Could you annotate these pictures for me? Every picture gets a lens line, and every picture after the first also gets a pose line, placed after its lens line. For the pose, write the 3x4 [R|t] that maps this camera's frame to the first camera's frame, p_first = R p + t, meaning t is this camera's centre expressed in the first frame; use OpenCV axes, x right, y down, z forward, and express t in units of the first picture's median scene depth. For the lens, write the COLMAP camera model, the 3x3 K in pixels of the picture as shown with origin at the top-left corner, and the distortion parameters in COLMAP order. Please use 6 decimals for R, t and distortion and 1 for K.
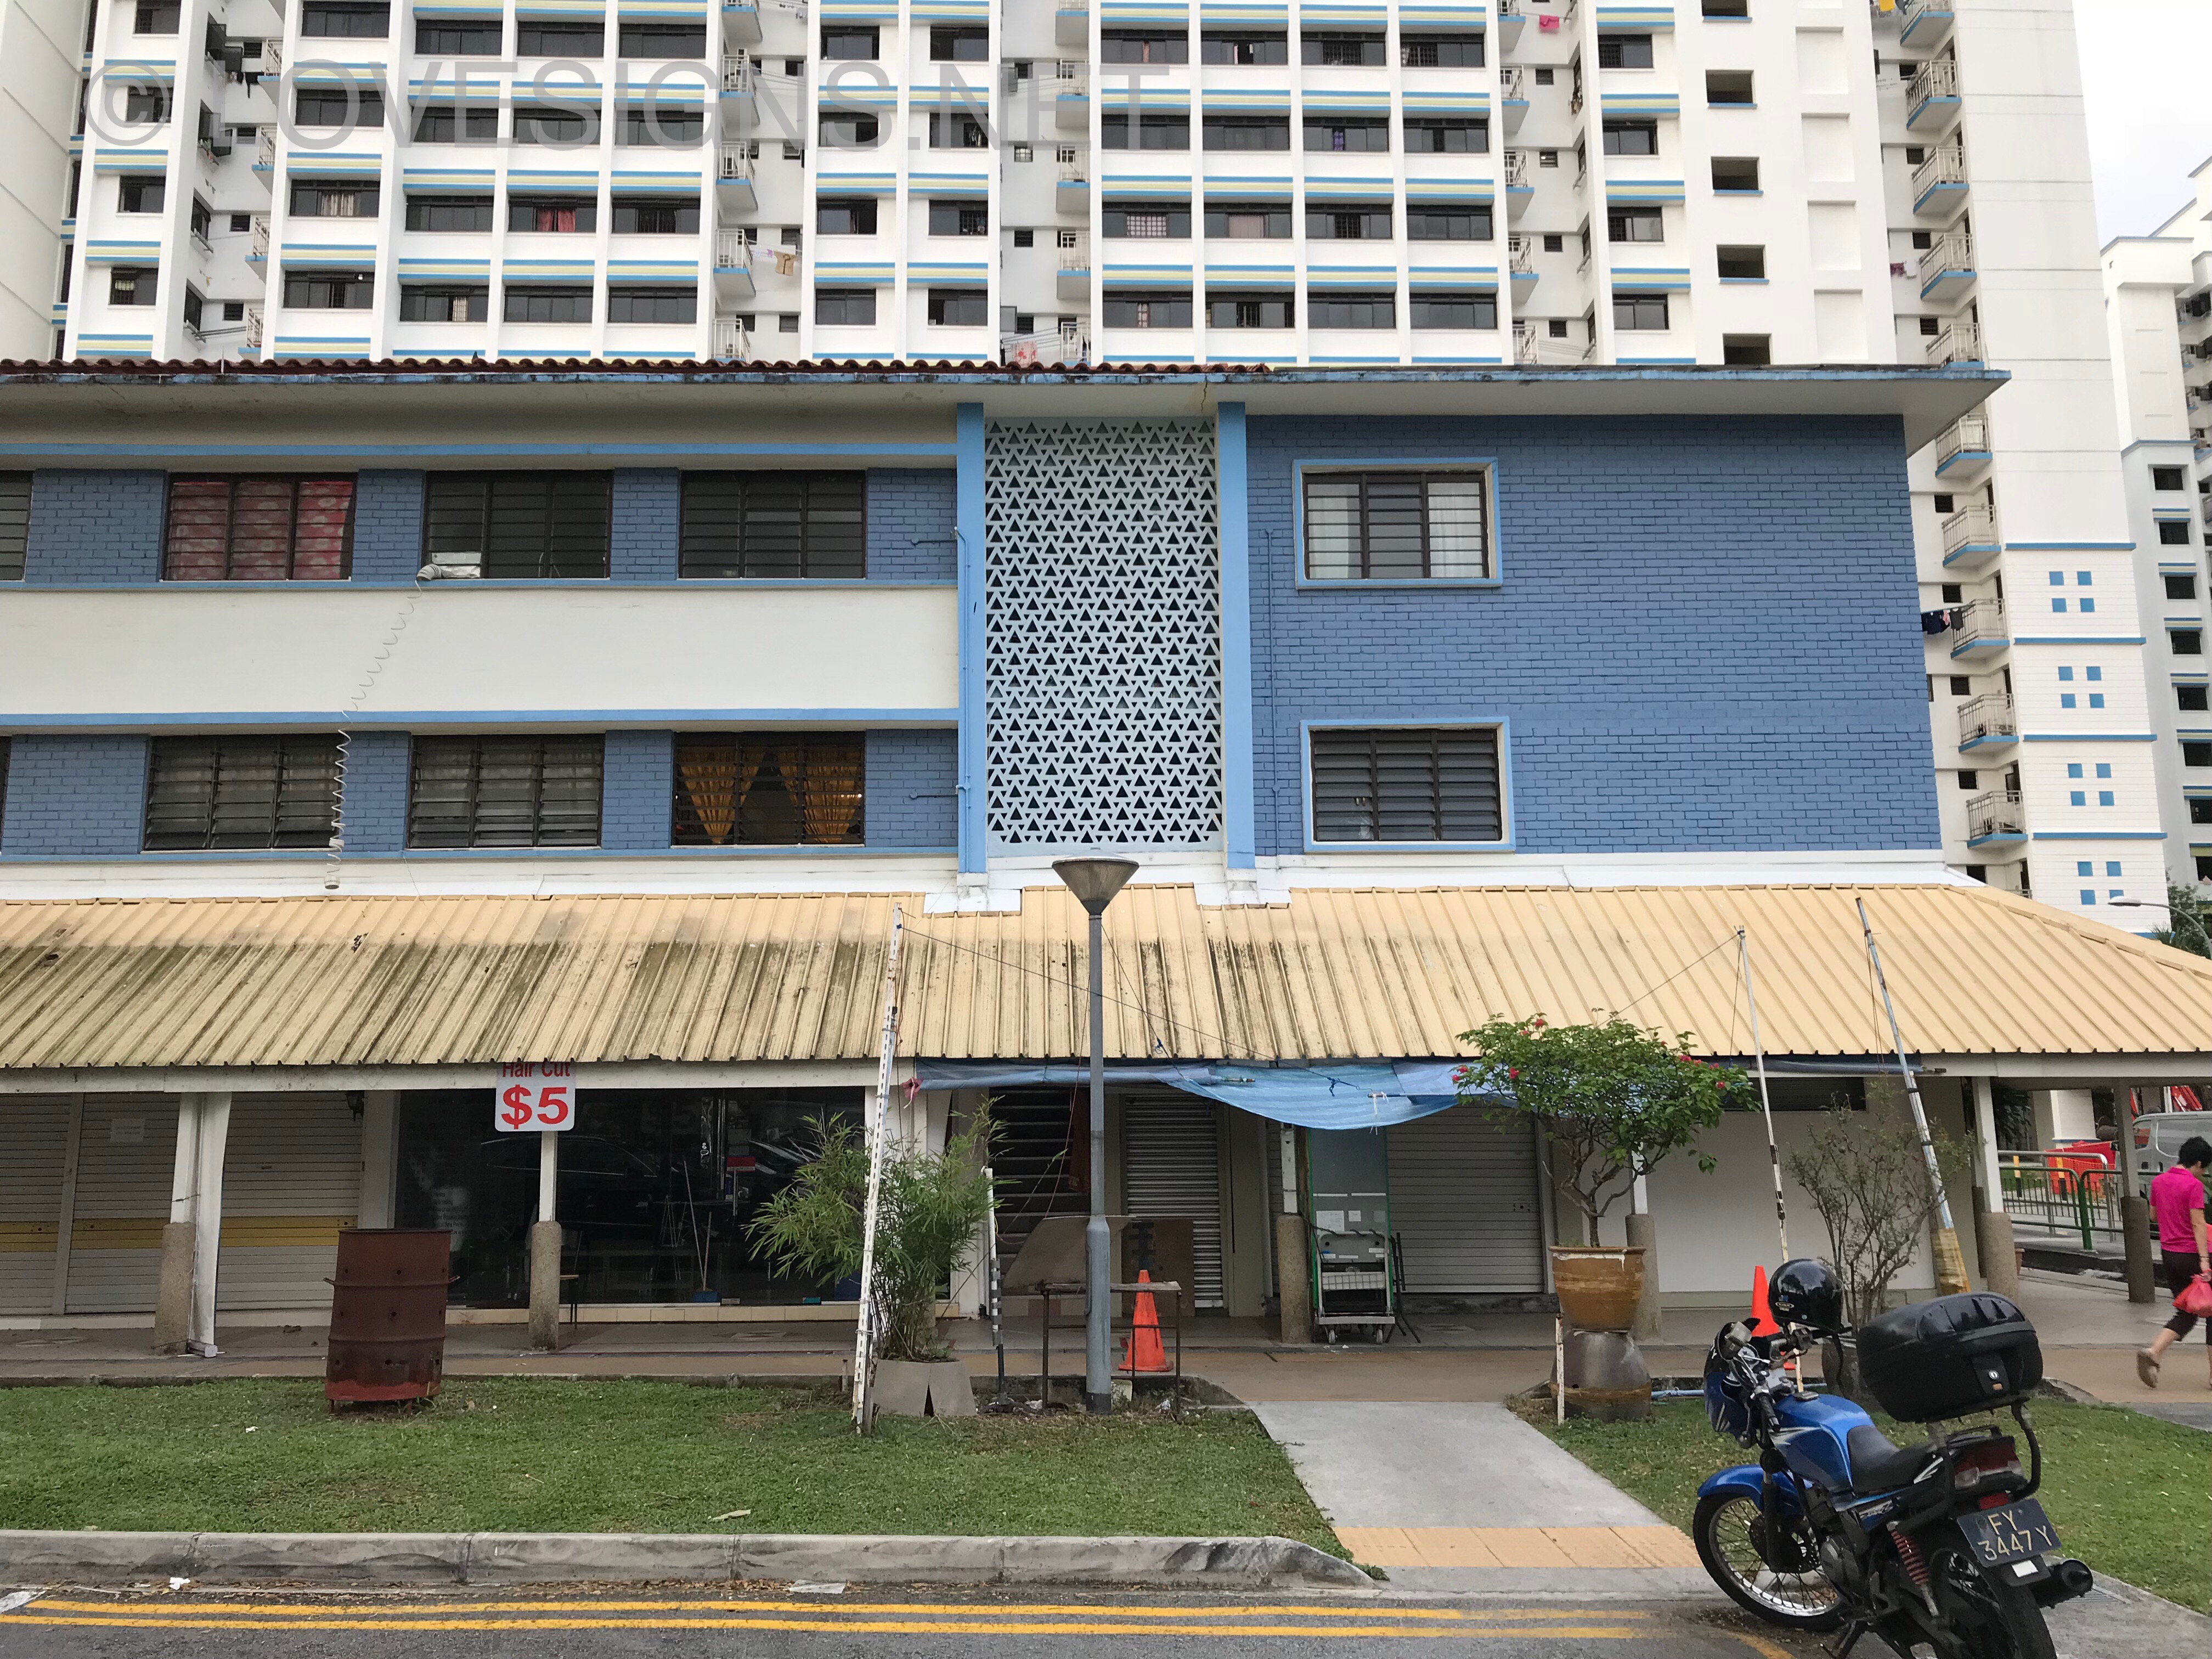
lens RADIAL K [[1787.0, 0, 1096.4], [0, 1787.0, 832.8], [0, 0, 1]] dist [0.018708, -0.015289]
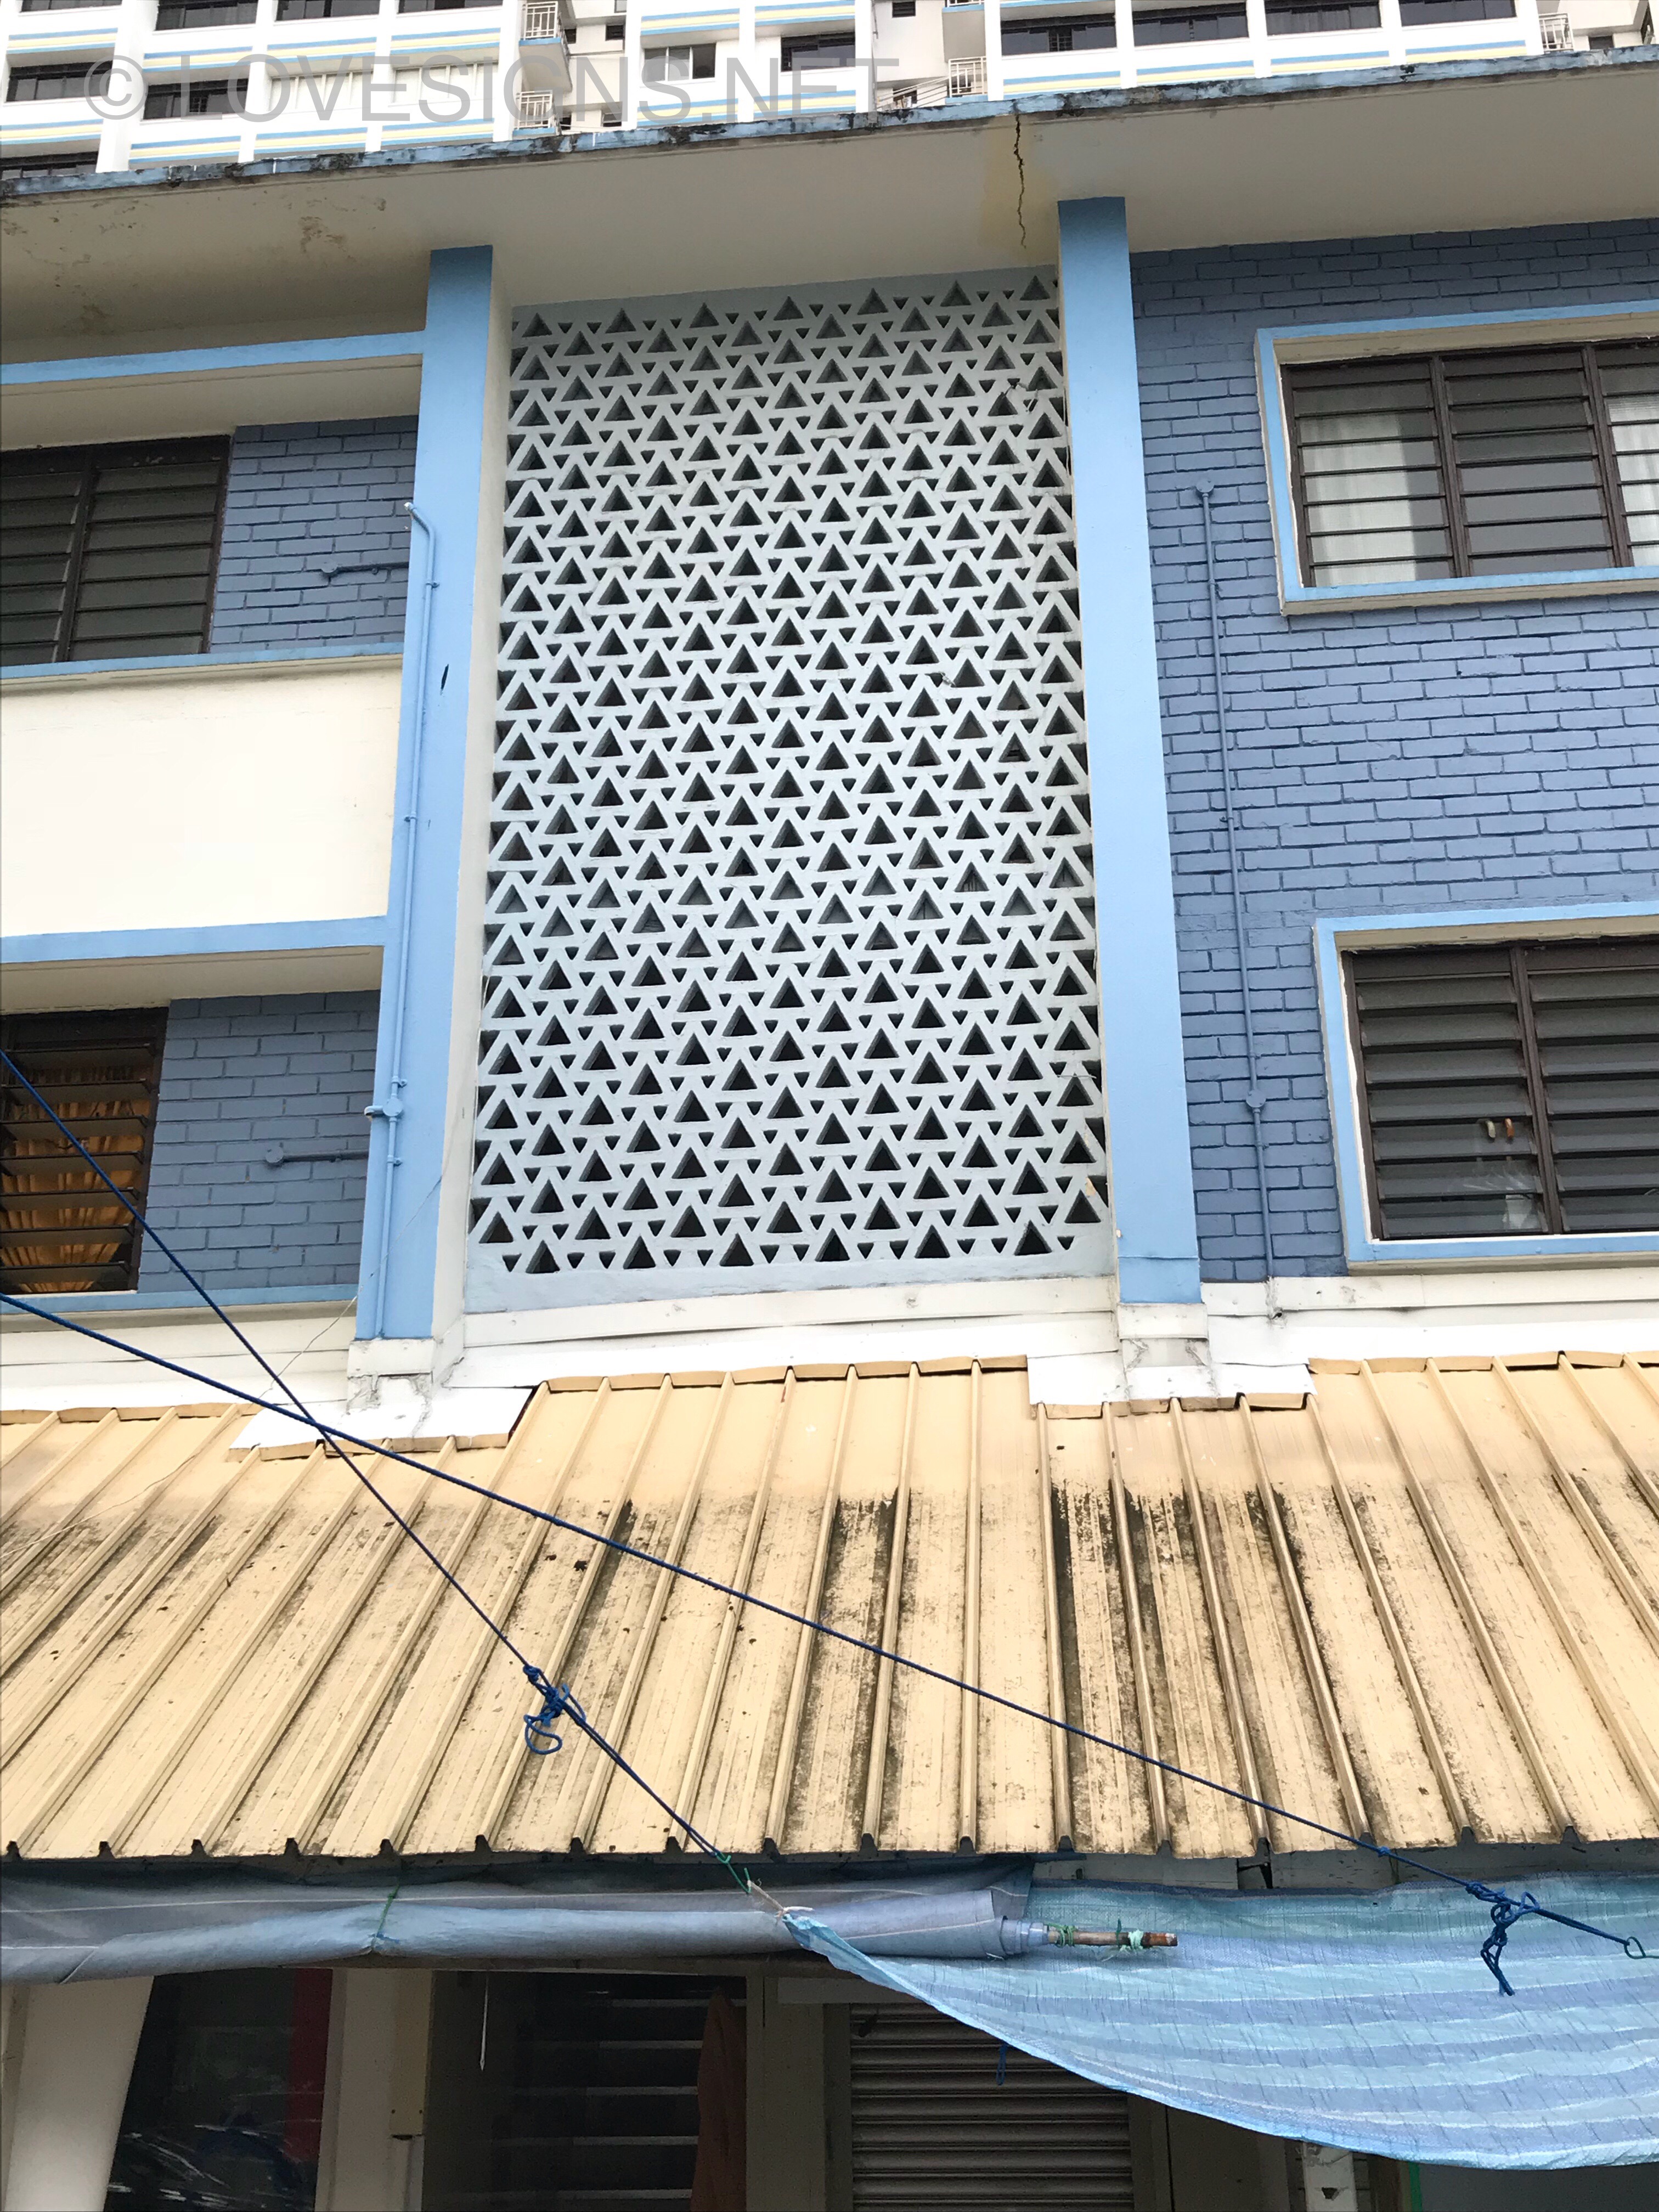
lens RADIAL K [[2299.0, 0, 839.3], [0, 2299.0, 1093.9], [0, 0, 1]] dist [0.037371, 0.000000]
pose [[0.992315, -0.047239, -0.114366, 0.070124], [0.019064, 0.971589, -0.235906, 0.081613], [0.122261, 0.231913, 0.965023, 0.539216]]
